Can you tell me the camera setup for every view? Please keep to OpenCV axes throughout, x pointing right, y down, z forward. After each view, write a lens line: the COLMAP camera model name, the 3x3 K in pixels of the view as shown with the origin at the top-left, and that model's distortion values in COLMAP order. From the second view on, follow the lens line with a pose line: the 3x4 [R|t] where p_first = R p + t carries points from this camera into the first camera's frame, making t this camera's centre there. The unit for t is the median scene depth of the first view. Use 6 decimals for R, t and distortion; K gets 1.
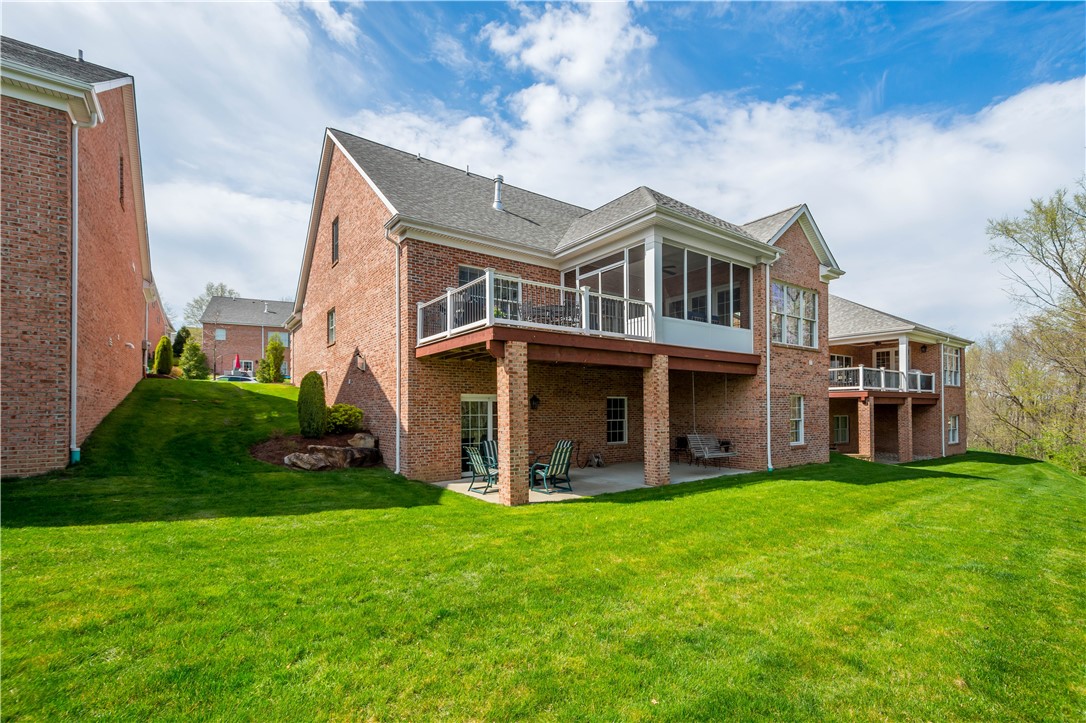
lens RADIAL K [[473.9, 0, 548.7], [0, 473.9, 363.6], [0, 0, 1]] dist [0.001807, 0.000343]
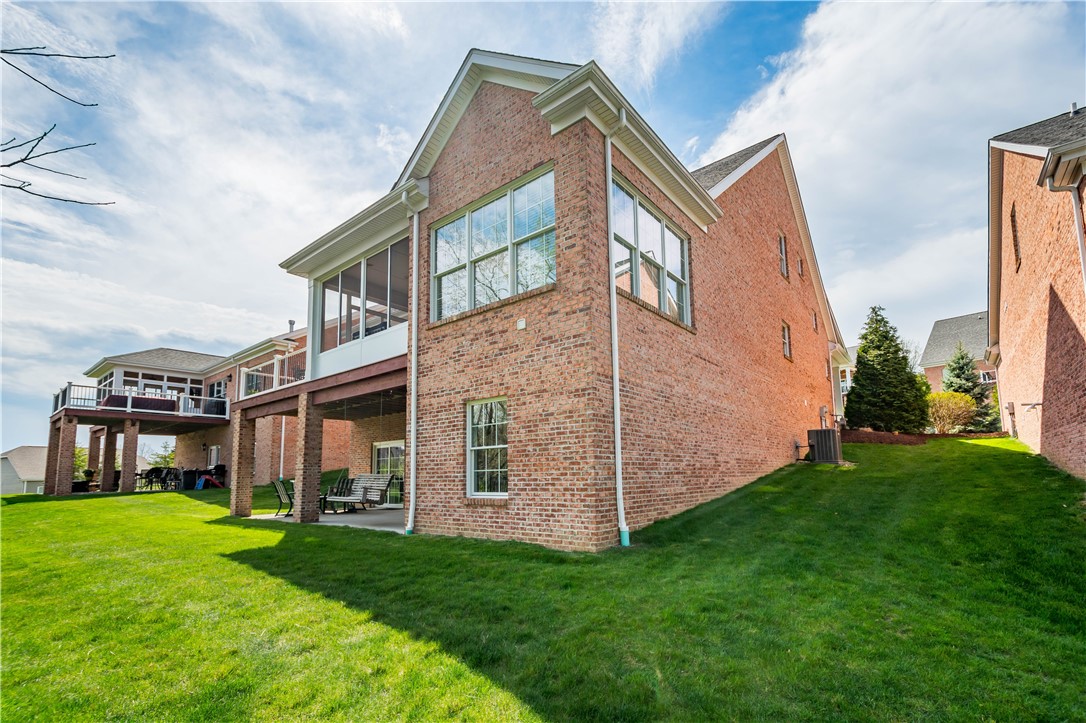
lens RADIAL K [[473.9, 0, 548.7], [0, 473.9, 363.6], [0, 0, 1]] dist [0.001807, 0.000343]
pose [[0.244109, -0.220332, -0.944386, 1.058948], [0.102188, 0.974269, -0.200890, 0.141689], [0.964349, -0.047466, 0.260343, 0.980968]]
